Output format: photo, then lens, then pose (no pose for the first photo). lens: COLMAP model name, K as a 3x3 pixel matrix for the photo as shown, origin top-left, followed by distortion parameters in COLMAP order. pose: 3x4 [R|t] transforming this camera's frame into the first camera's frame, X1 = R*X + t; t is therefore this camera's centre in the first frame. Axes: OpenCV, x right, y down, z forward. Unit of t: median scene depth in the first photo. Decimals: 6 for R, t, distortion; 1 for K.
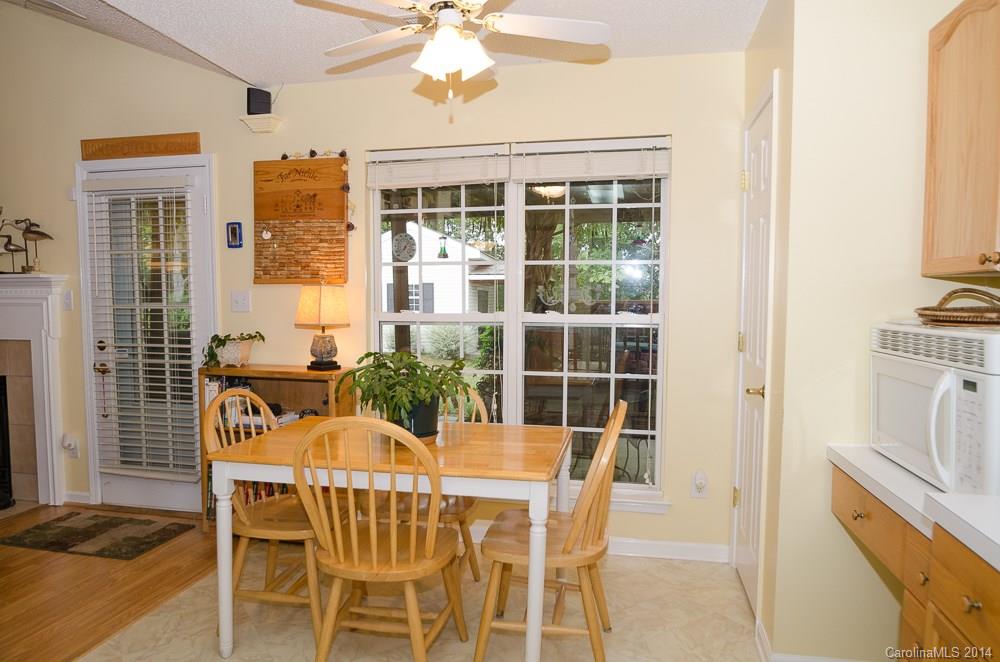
lens RADIAL K [[650.6, 0, 499.2], [0, 650.6, 334.0], [0, 0, 1]] dist [-0.022637, 0.005998]
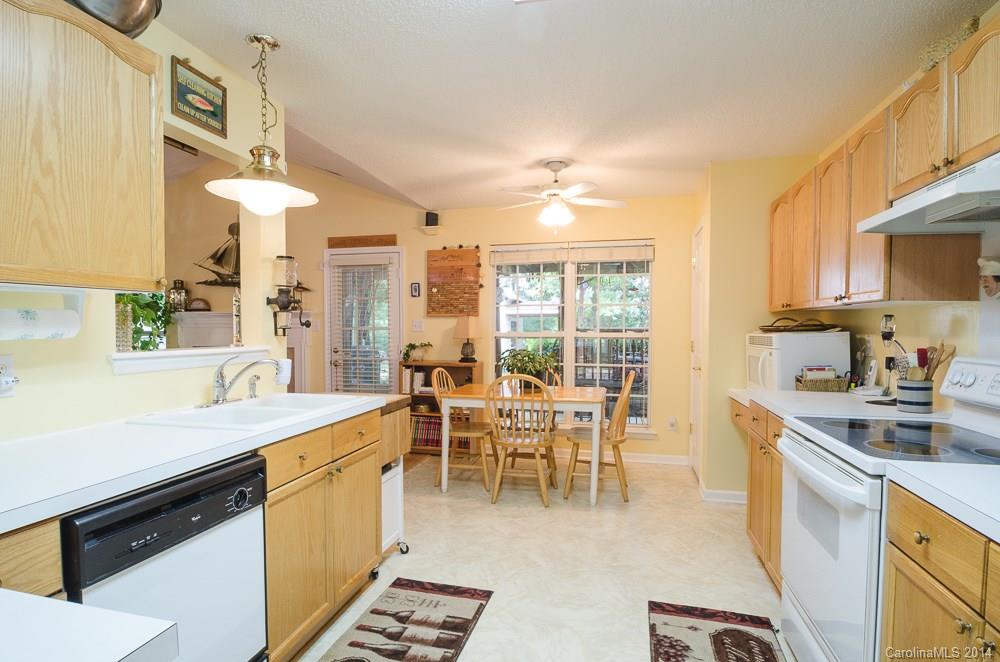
lens RADIAL K [[526.9, 0, 496.7], [0, 526.9, 330.9], [0, 0, 1]] dist [-0.002259, -0.000189]
pose [[0.999280, -0.000296, -0.037948, -0.126907], [-0.001539, 0.998830, -0.048325, 0.037071], [0.037918, 0.048348, 0.998111, -0.498067]]
